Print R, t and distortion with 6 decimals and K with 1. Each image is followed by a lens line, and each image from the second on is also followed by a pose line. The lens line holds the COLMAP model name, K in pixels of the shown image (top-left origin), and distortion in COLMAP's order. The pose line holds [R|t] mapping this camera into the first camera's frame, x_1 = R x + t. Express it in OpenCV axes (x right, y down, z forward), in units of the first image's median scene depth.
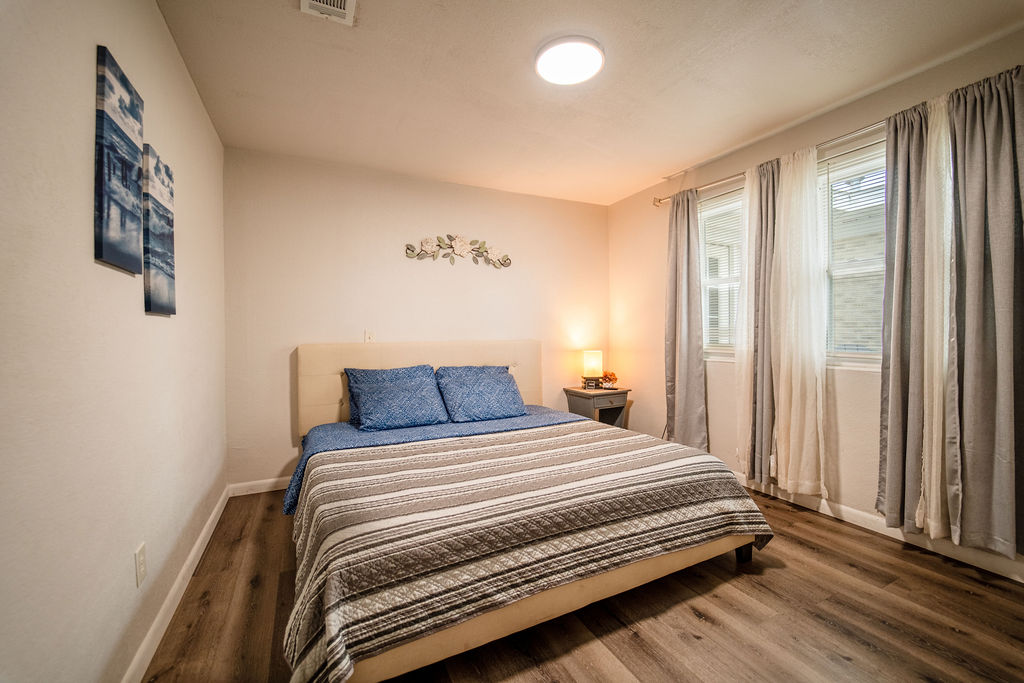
lens RADIAL K [[416.1, 0, 516.8], [0, 416.1, 347.0], [0, 0, 1]] dist [-0.020644, 0.000412]
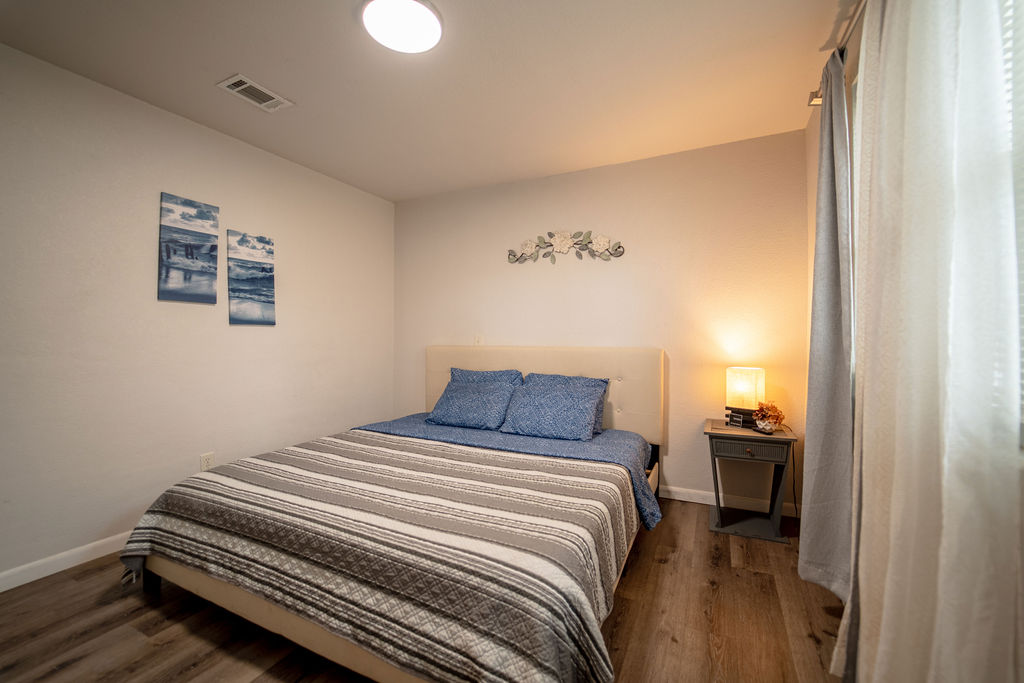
lens RADIAL K [[416.1, 0, 513.5], [0, 416.1, 347.8], [0, 0, 1]] dist [-0.020644, 0.000412]
pose [[0.607259, 0.028411, -0.793996, 0.811136], [-0.033825, 0.999379, 0.009891, -0.027860], [0.793783, 0.020851, 0.607843, 0.573492]]
